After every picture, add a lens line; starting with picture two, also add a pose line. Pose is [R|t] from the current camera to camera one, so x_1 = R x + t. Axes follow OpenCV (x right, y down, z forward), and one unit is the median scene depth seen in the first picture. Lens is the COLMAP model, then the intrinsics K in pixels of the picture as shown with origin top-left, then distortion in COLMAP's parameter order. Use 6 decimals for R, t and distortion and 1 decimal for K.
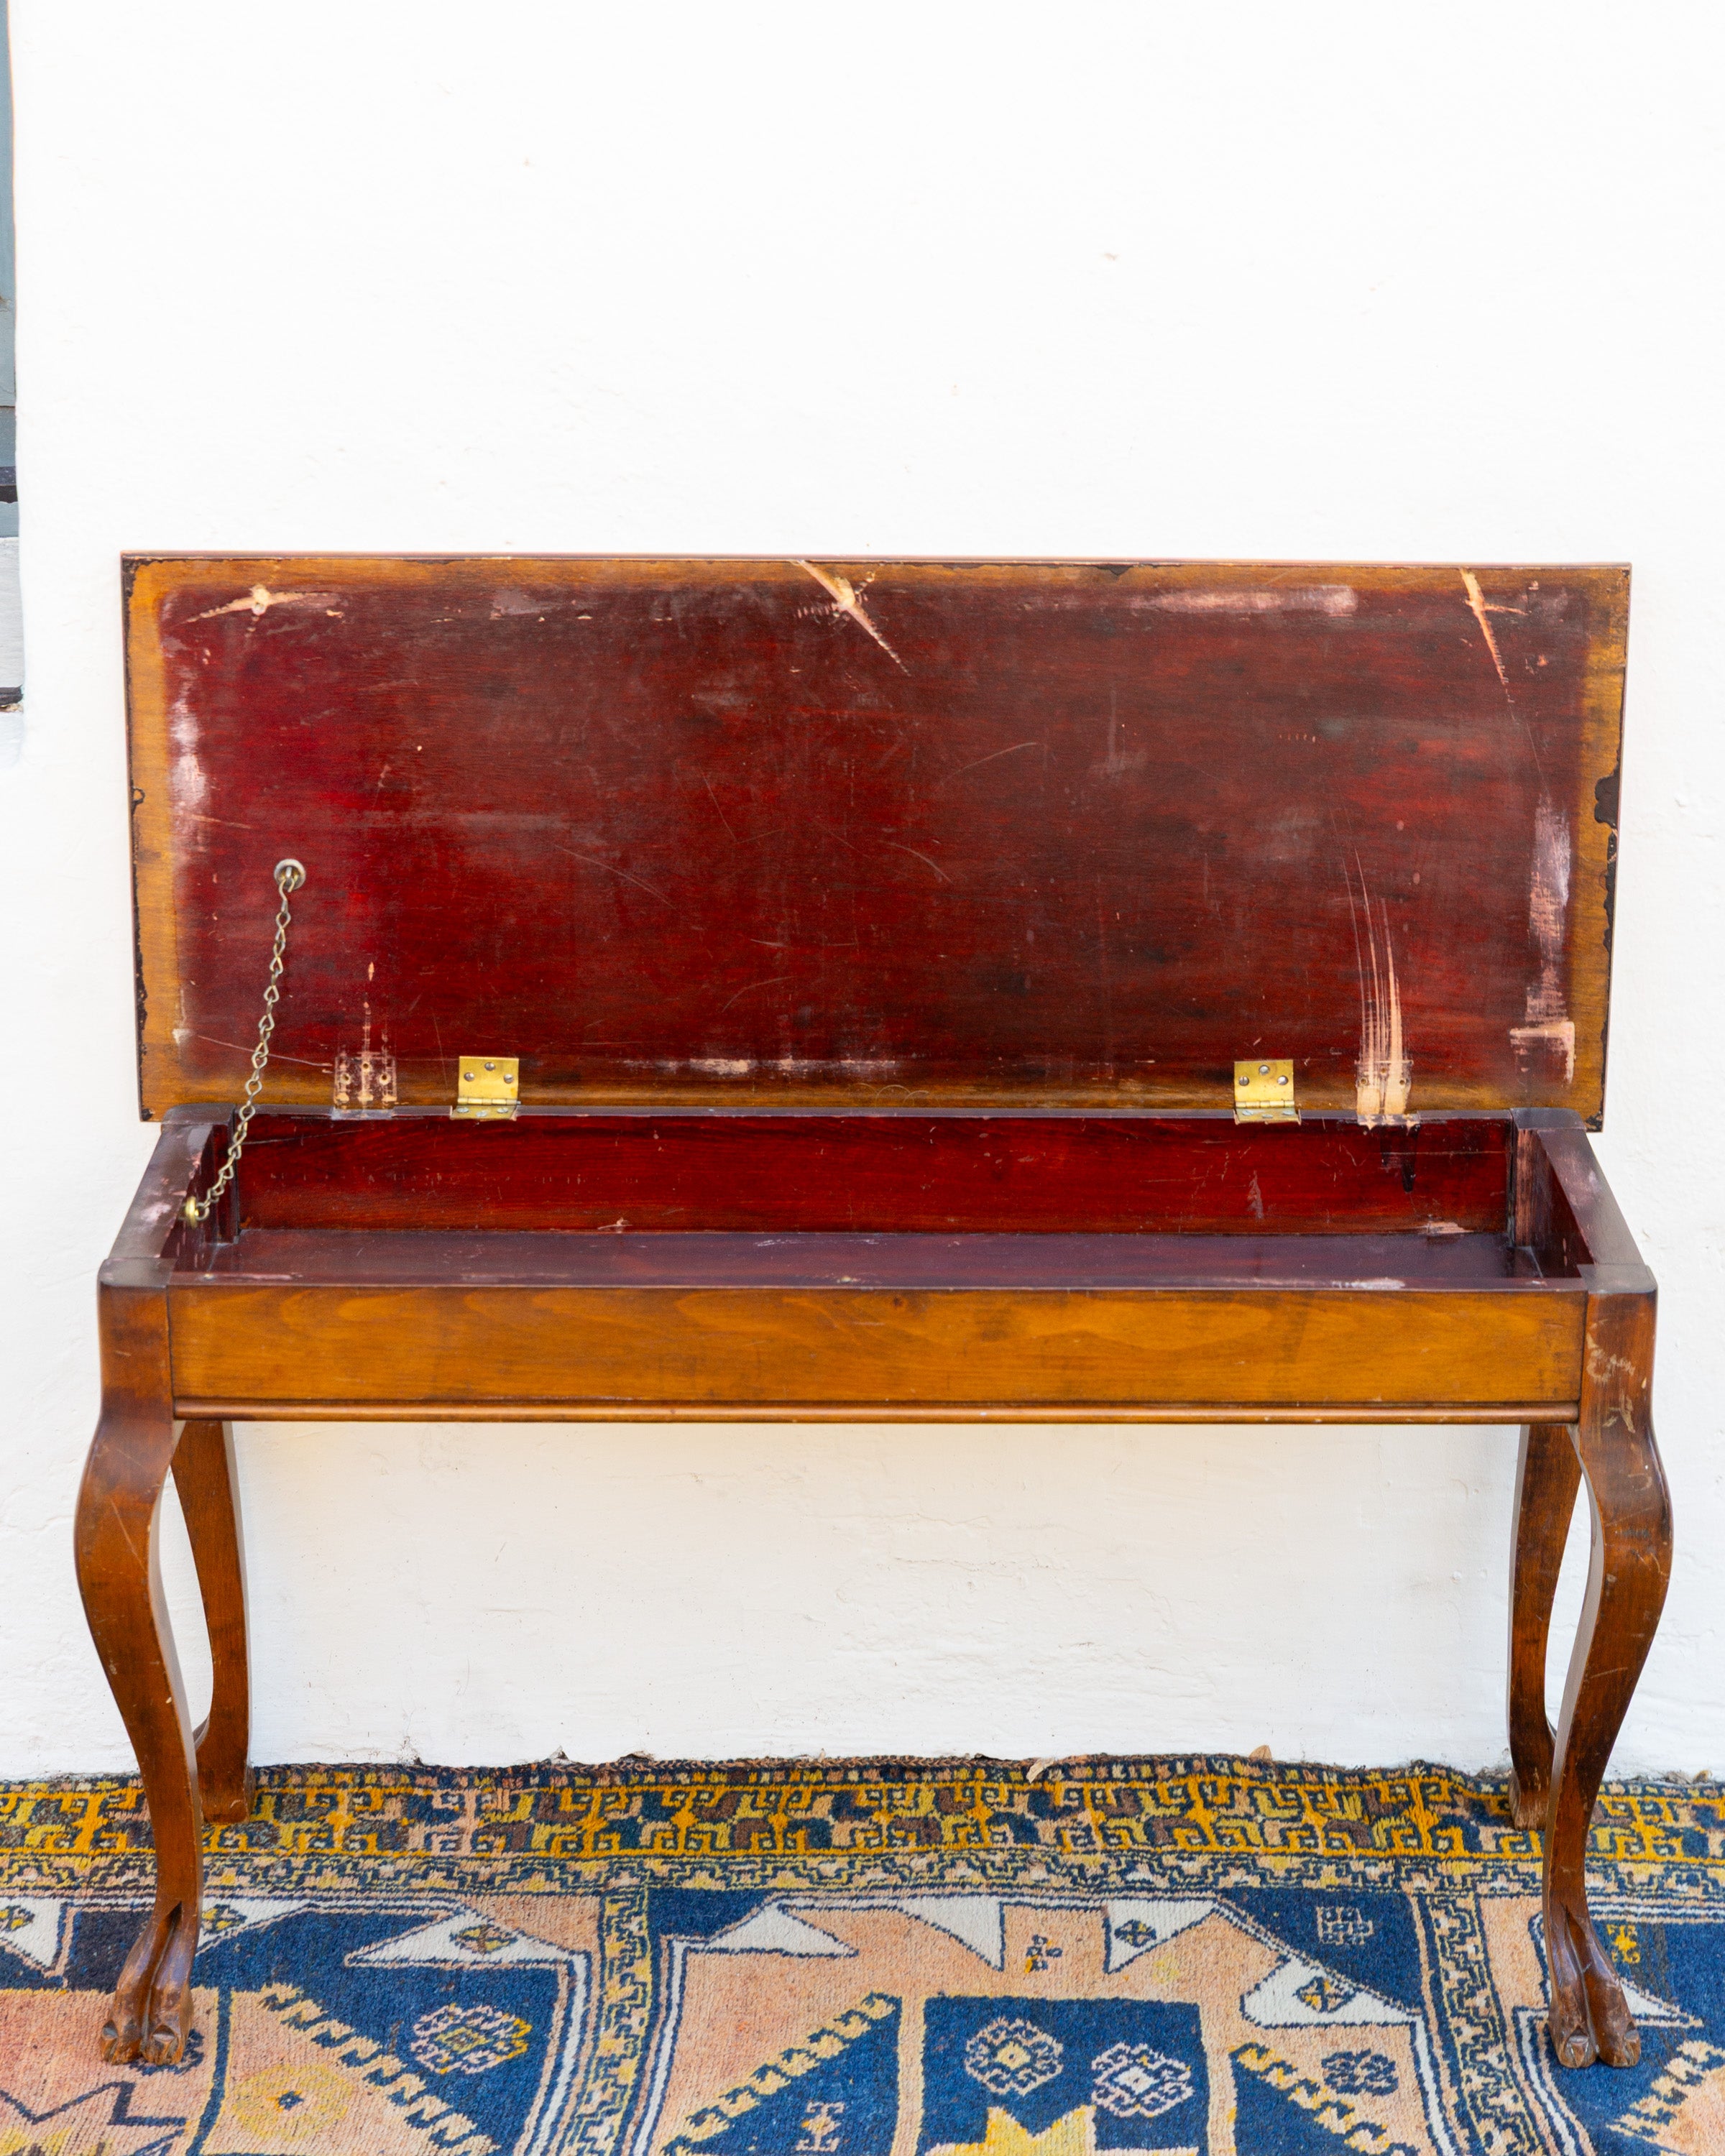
lens RADIAL K [[4456.5, 0, 866.4], [0, 4456.5, 1078.7], [0, 0, 1]] dist [-0.013204, 0.063491]
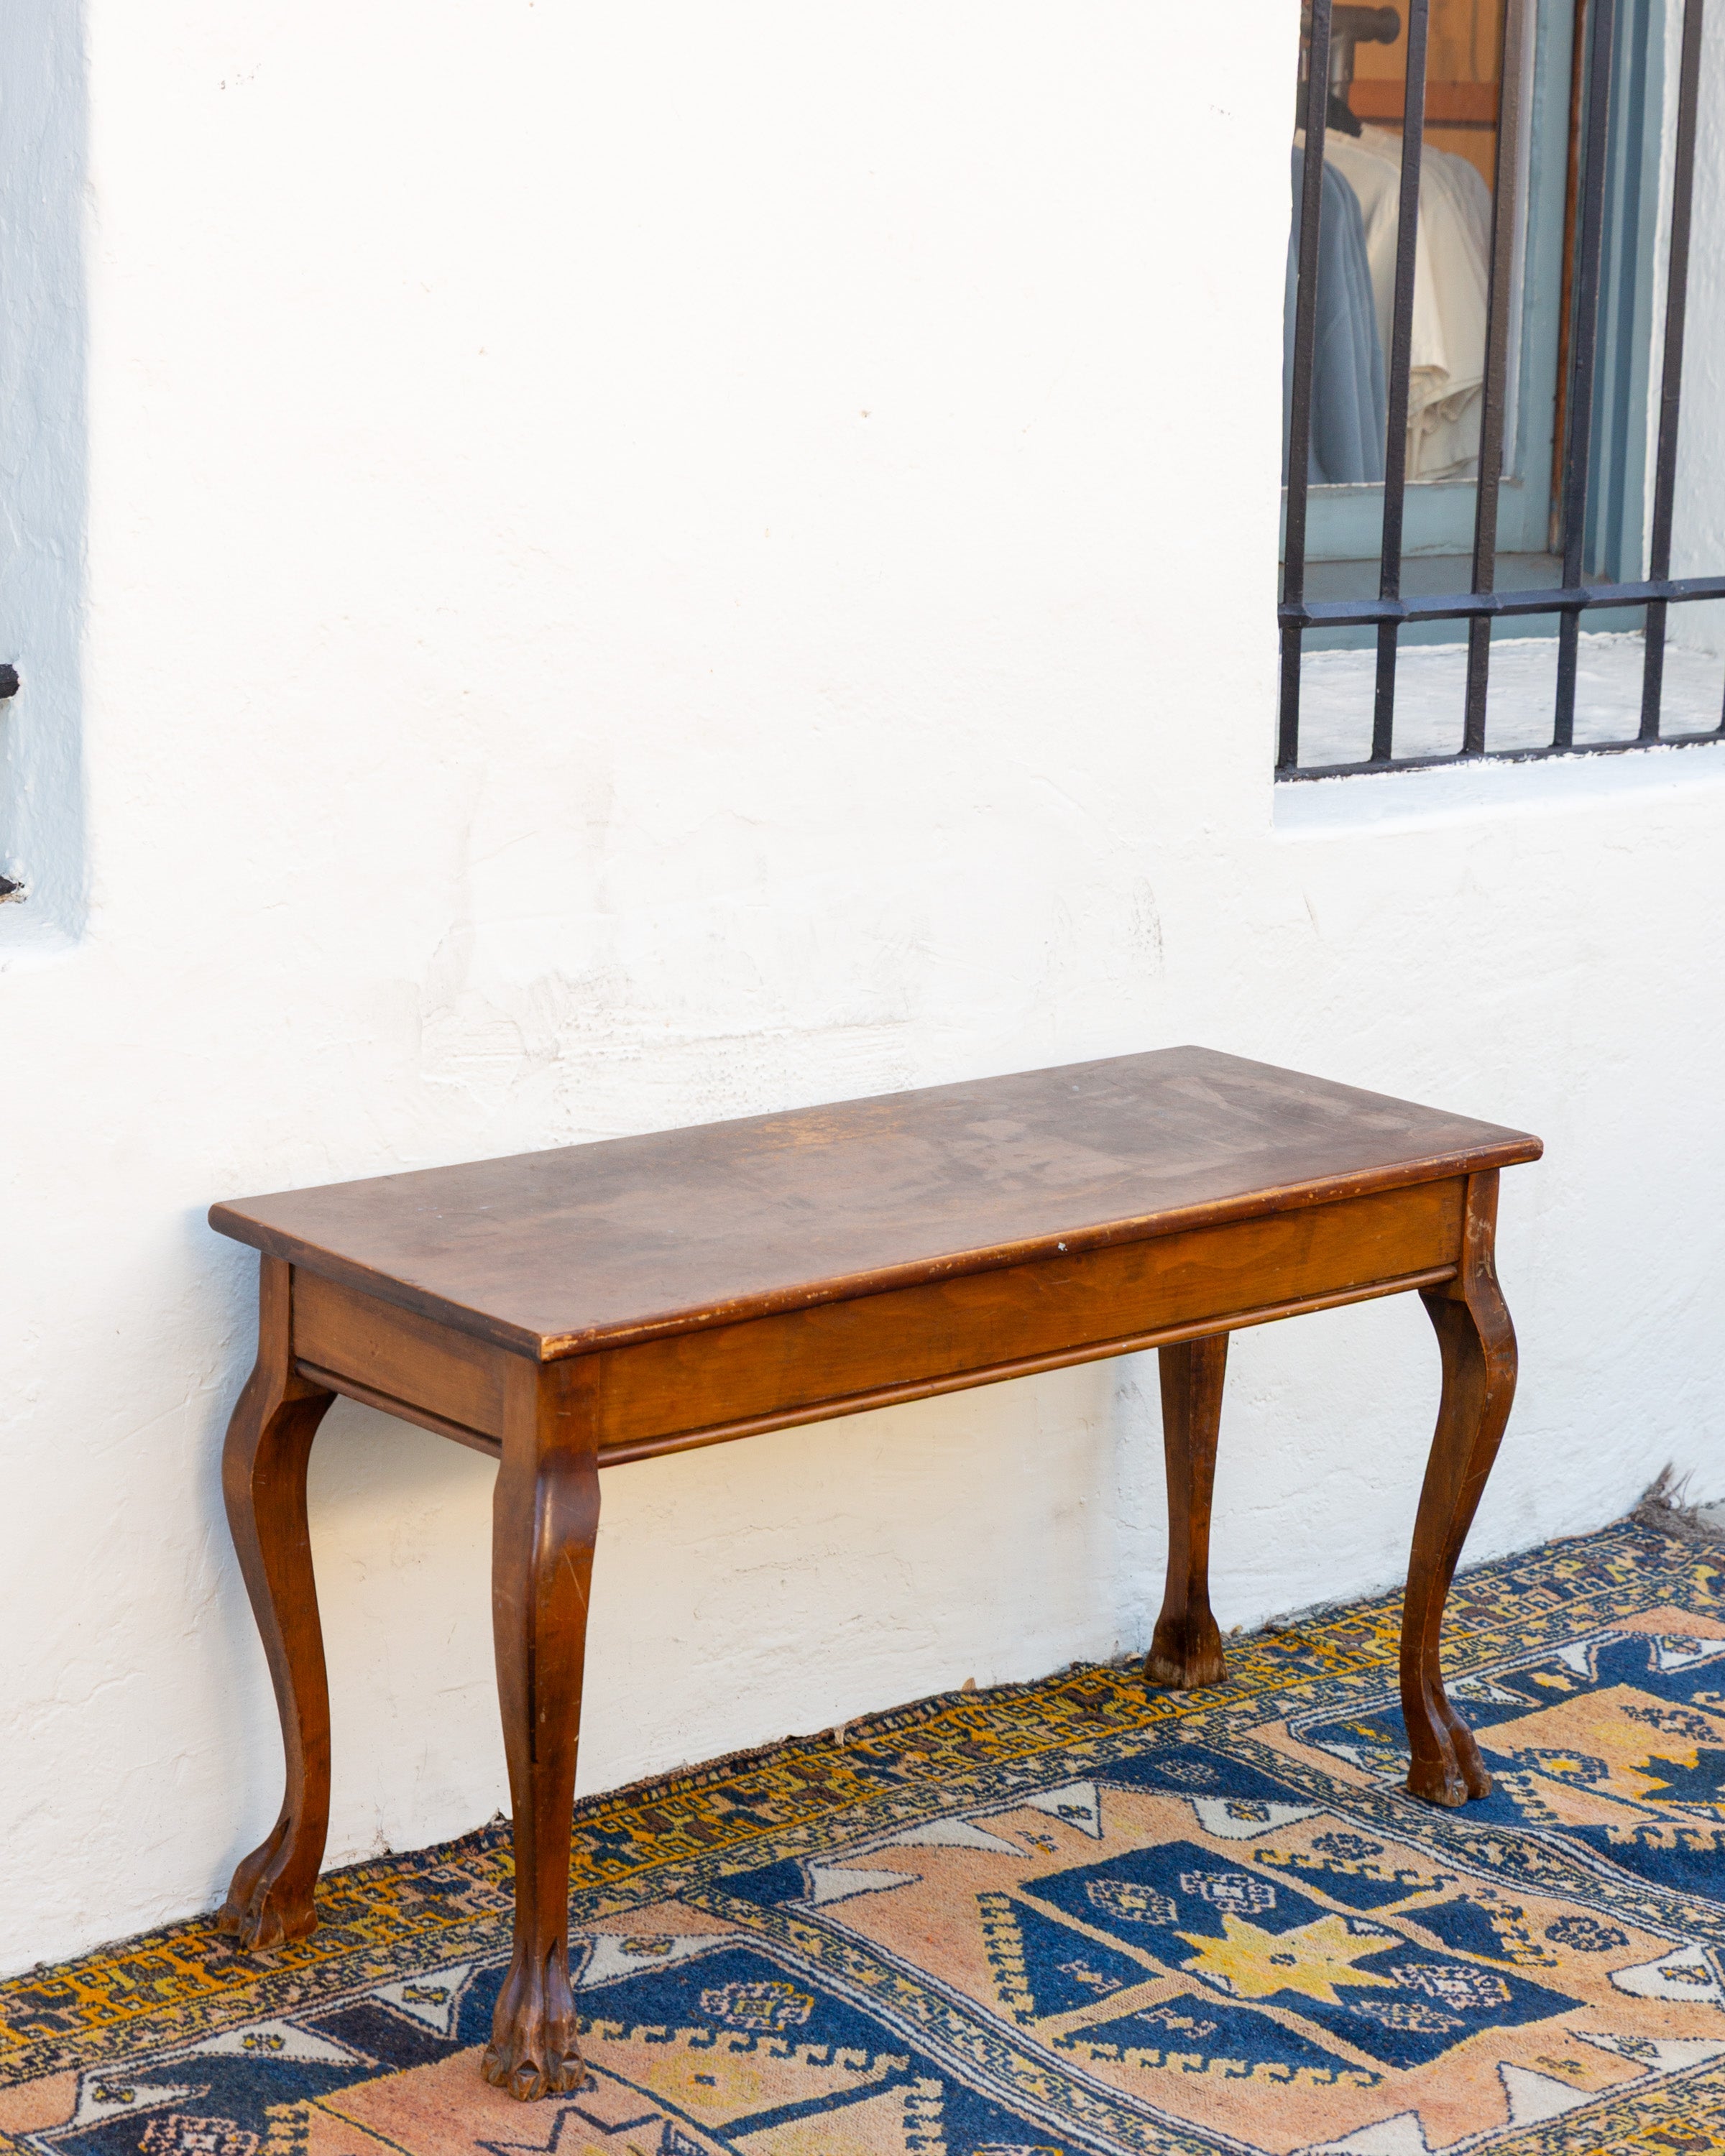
lens RADIAL K [[4821.1, 0, 695.2], [0, 4821.1, 1076.5], [0, 0, 1]] dist [-0.038786, -0.020662]
pose [[0.778121, -0.126616, 0.615220, -0.794376], [0.178684, 0.983624, -0.023562, 0.012571], [-0.602162, 0.128264, 0.788003, 0.031518]]
